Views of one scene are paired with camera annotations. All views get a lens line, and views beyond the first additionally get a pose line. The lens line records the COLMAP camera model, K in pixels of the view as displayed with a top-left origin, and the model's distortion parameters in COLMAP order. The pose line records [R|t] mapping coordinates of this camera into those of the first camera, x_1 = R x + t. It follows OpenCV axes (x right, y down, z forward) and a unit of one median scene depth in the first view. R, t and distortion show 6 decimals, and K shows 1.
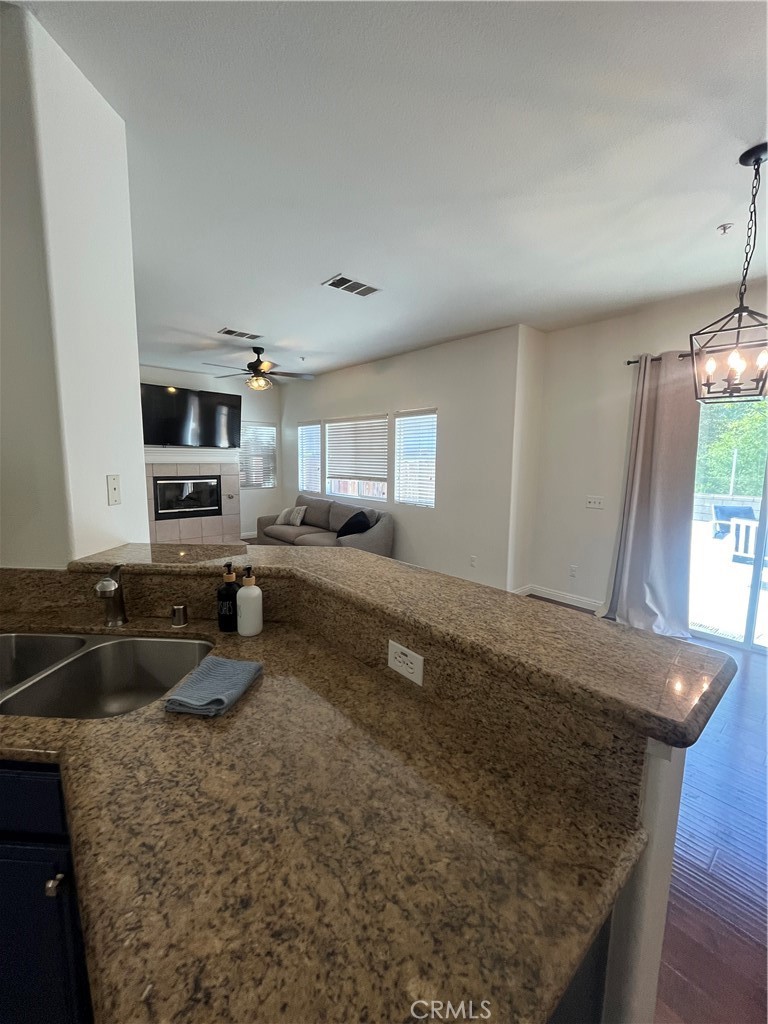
lens RADIAL K [[418.9, 0, 386.5], [0, 418.9, 514.0], [0, 0, 1]] dist [-0.001437, -0.000044]
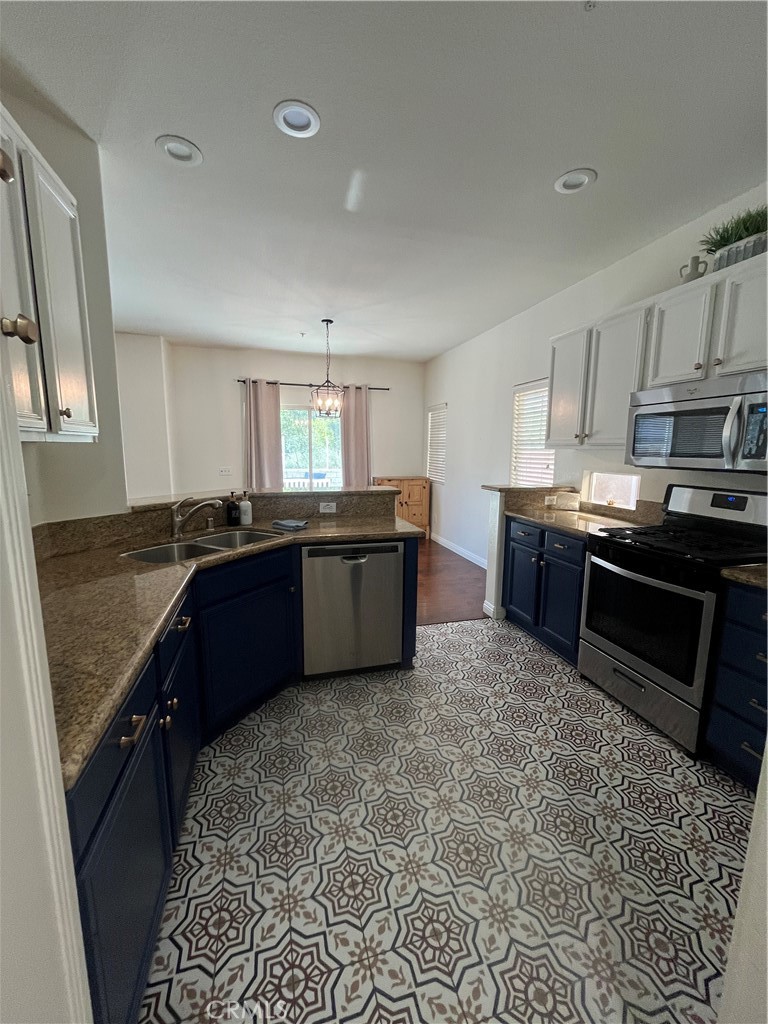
lens RADIAL K [[418.9, 0, 382.5], [0, 418.9, 513.7], [0, 0, 1]] dist [-0.001437, -0.000044]
pose [[0.446940, -0.148060, 0.882226, -1.691865], [0.117730, 0.987365, 0.106062, 0.085670], [-0.886783, 0.056461, 0.458724, -0.505389]]
